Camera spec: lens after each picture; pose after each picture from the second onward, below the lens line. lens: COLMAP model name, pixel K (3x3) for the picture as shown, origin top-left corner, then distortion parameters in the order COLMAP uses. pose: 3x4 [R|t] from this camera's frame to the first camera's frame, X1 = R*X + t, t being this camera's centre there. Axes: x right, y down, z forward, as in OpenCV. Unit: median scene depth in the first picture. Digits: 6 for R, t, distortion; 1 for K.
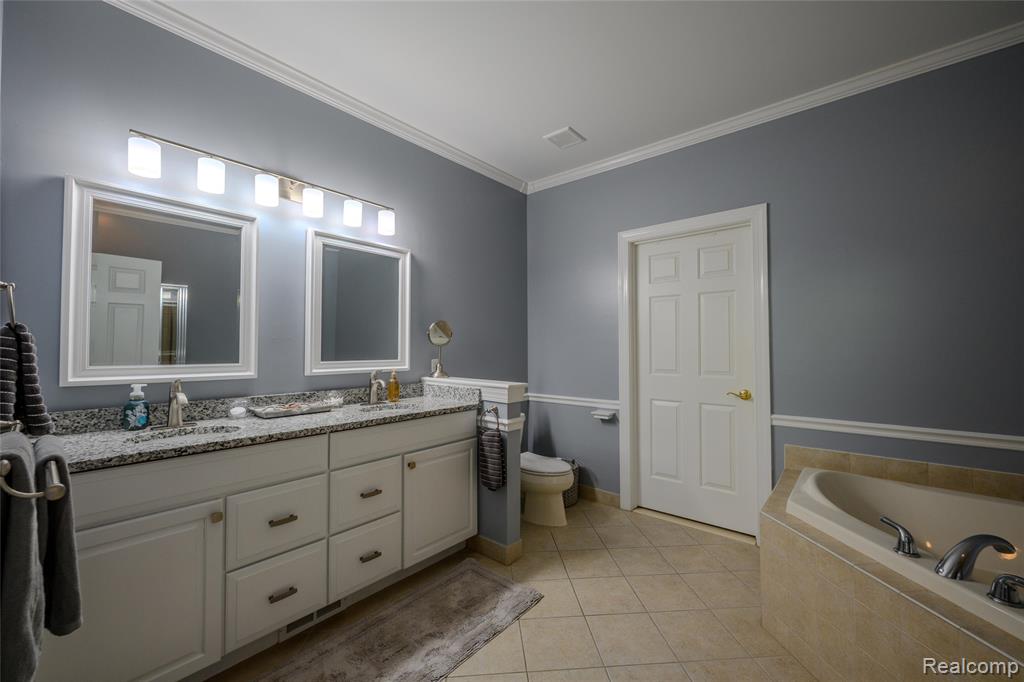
lens RADIAL K [[406.4, 0, 512.0], [0, 406.4, 341.0], [0, 0, 1]] dist [-0.001043, -0.000284]
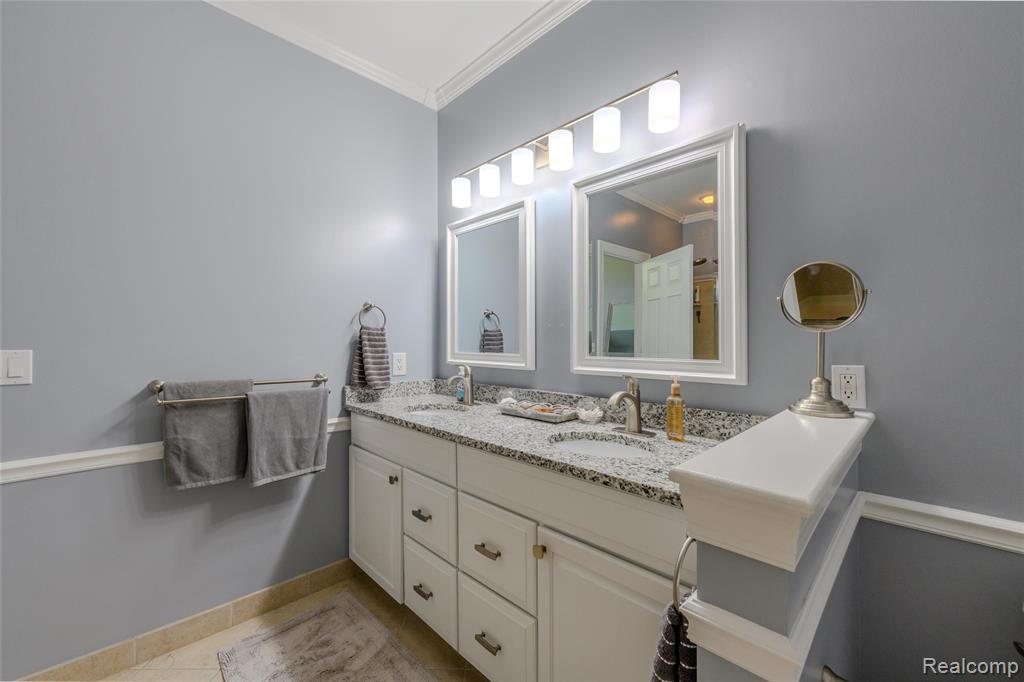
lens RADIAL K [[406.4, 0, 512.0], [0, 406.4, 341.0], [0, 0, 1]] dist [-0.001043, -0.000284]
pose [[-0.086008, -0.007128, -0.996269, 0.284000], [0.013105, 0.999880, -0.008286, 0.028184], [0.996208, -0.013769, -0.085904, 0.960129]]
